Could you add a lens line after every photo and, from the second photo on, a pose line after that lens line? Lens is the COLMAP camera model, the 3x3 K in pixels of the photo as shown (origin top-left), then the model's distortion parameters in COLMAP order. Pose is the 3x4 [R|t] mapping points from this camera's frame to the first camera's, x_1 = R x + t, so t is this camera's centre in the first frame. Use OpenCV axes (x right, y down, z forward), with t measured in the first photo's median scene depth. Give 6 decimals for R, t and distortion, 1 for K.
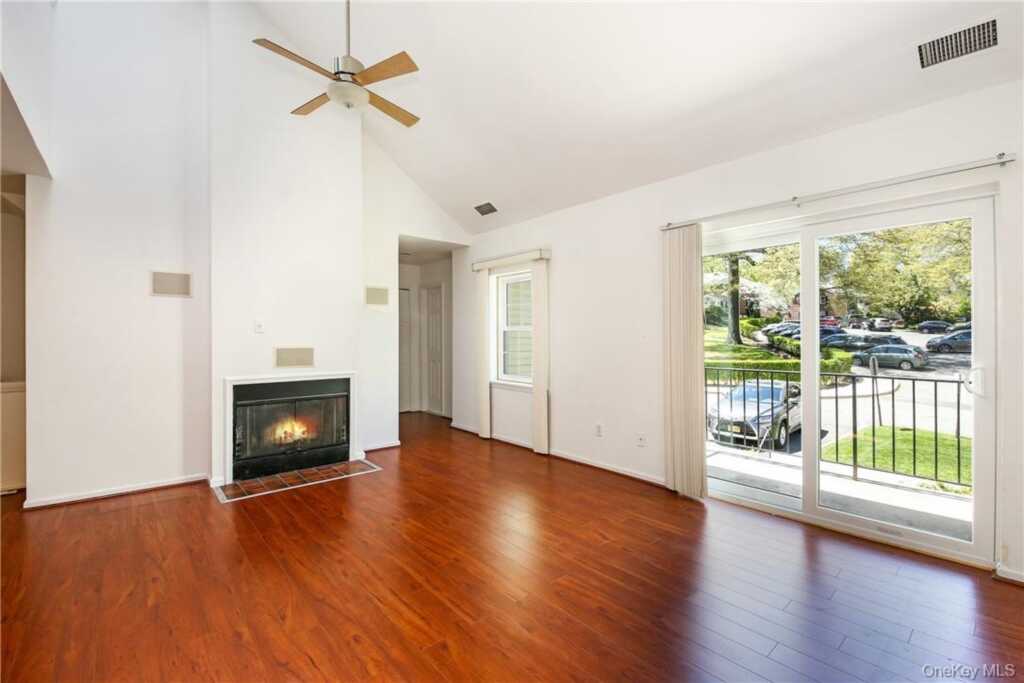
lens RADIAL K [[455.0, 0, 518.7], [0, 455.0, 327.1], [0, 0, 1]] dist [0.000637, -0.000362]
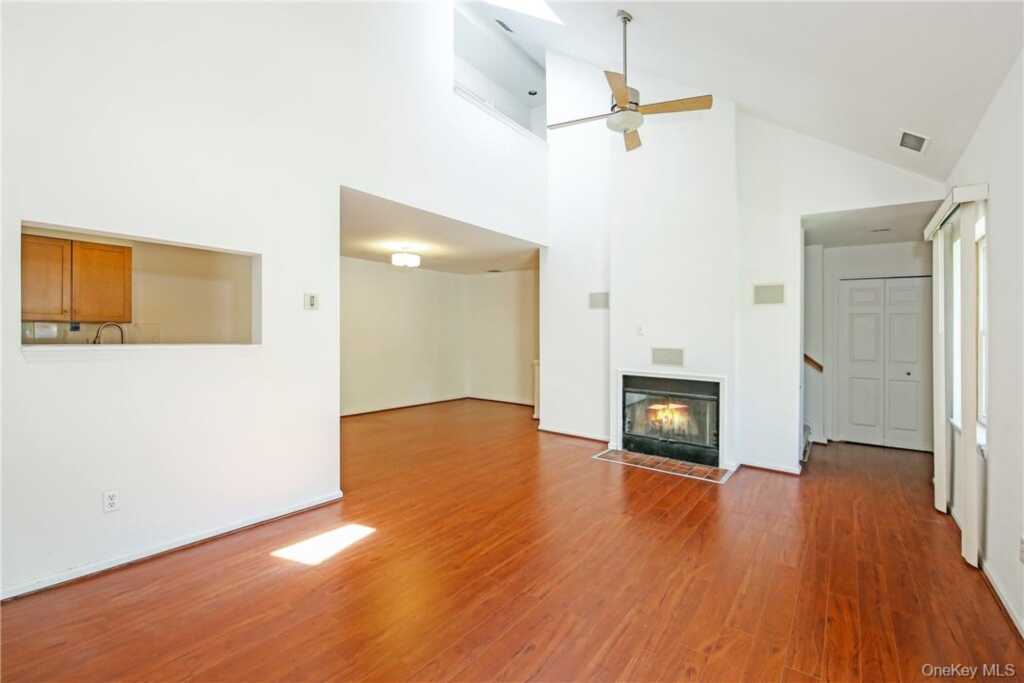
lens RADIAL K [[456.5, 0, 509.3], [0, 456.5, 331.3], [0, 0, 1]] dist [0.000392, -0.000028]
pose [[0.195893, 0.001558, -0.980624, 0.544949], [0.001602, 0.999997, 0.001909, 0.000797], [0.980624, -0.001945, 0.195890, 0.406906]]
